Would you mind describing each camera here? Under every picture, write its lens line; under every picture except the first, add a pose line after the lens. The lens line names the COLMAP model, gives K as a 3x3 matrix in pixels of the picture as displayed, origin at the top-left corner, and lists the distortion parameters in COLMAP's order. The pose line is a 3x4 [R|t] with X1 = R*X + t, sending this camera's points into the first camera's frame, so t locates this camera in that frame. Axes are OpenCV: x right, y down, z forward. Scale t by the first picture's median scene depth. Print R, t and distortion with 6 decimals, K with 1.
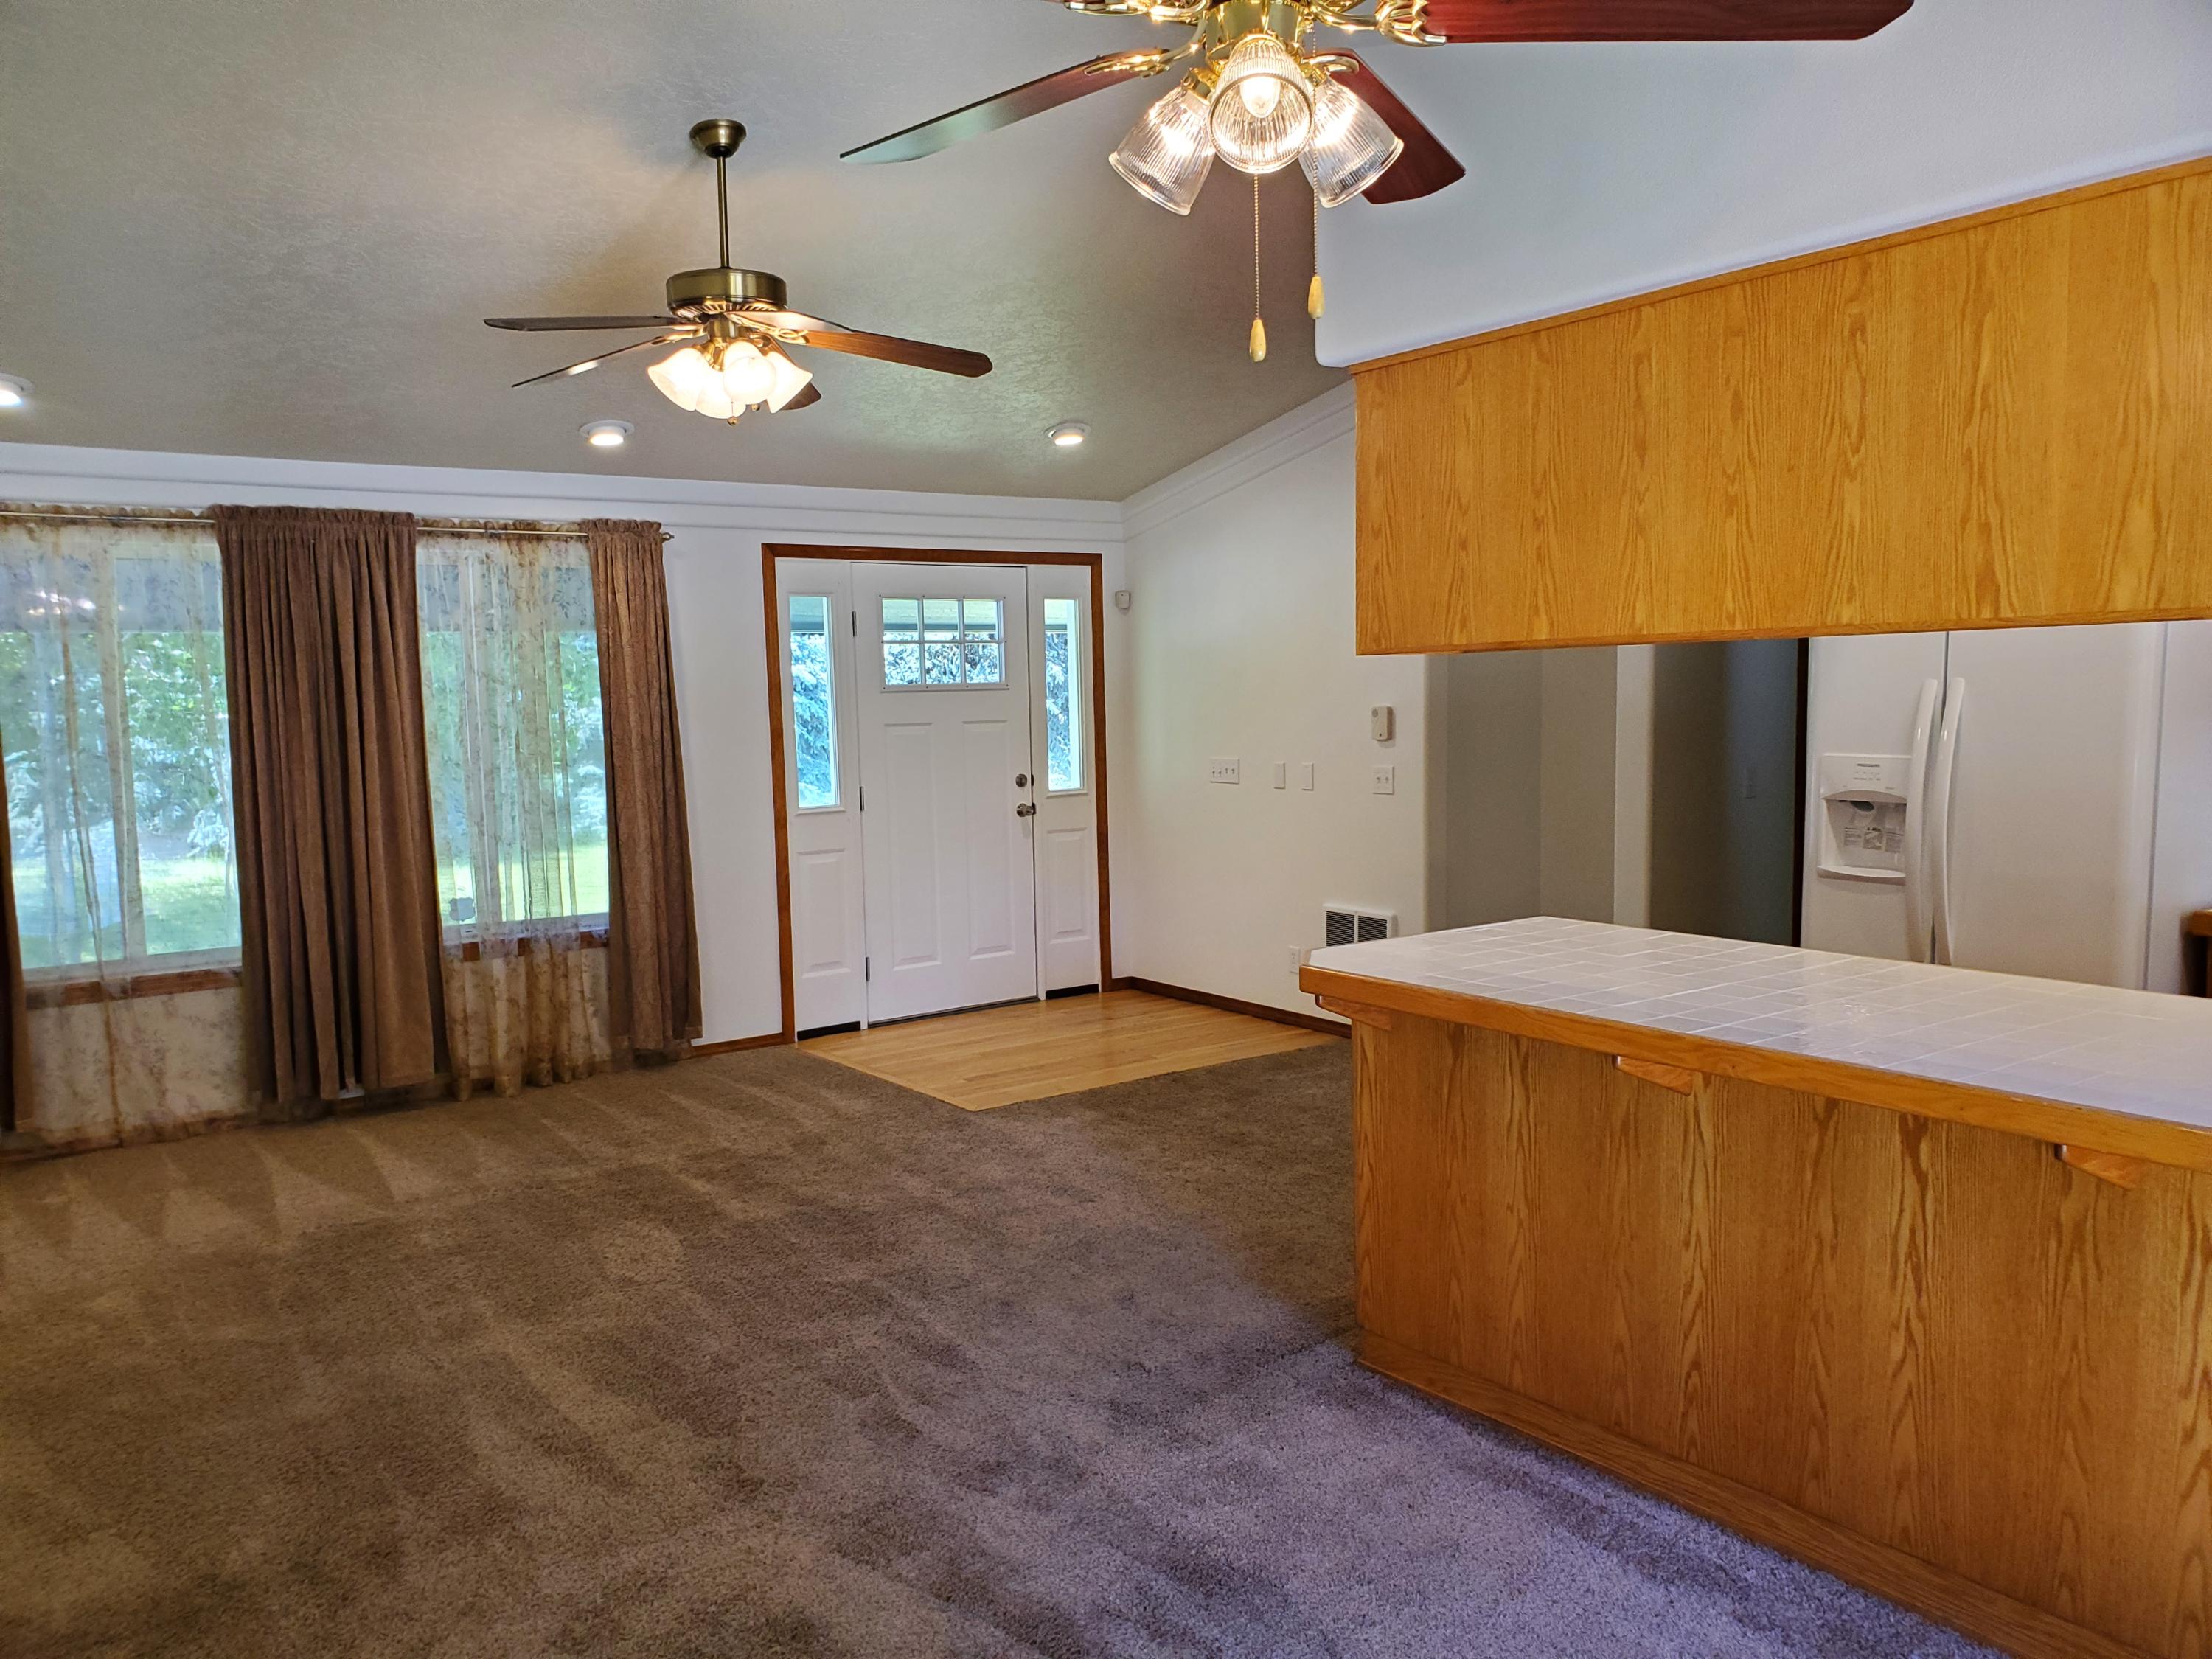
lens RADIAL K [[1617.0, 0, 1106.0], [0, 1617.0, 829.5], [0, 0, 1]] dist [0.003494, 0.001784]
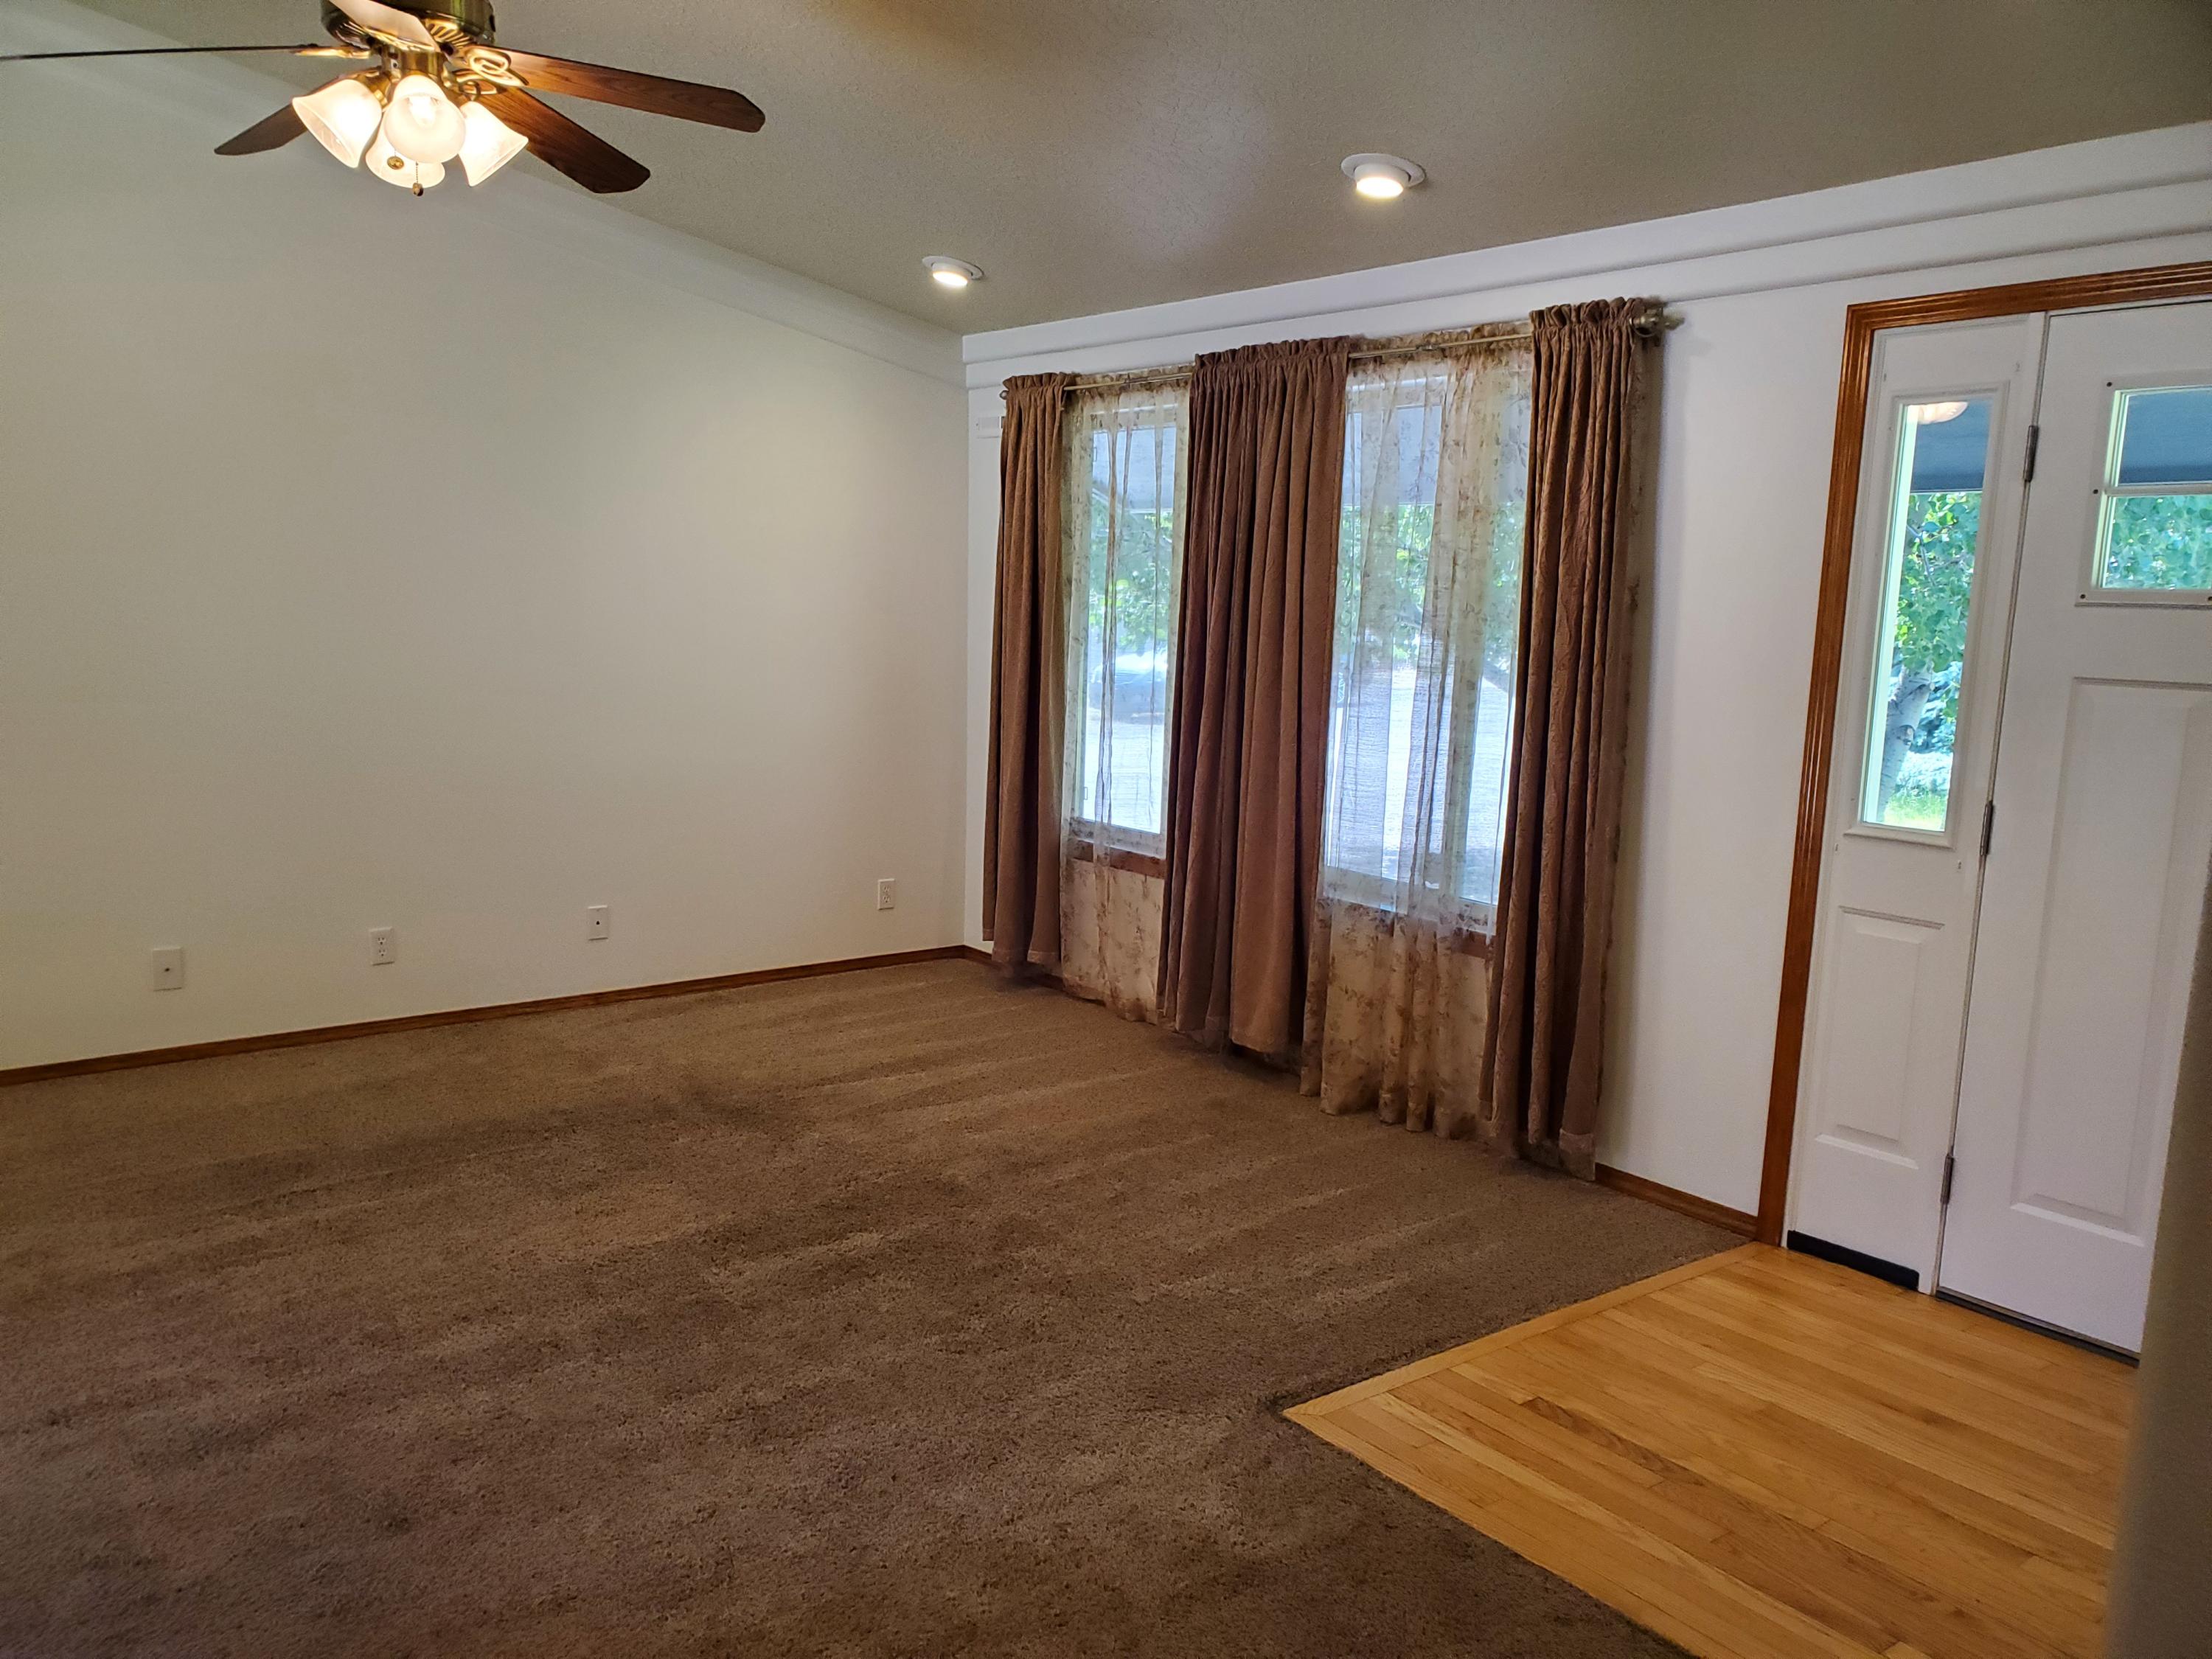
lens RADIAL K [[1682.9, 0, 1106.0], [0, 1682.9, 829.5], [0, 0, 1]] dist [-0.005681, -0.003988]
pose [[0.033758, 0.165979, -0.985551, 0.375602], [-0.125698, 0.978988, 0.160568, -0.076013], [0.991494, 0.118462, 0.053912, 0.830807]]
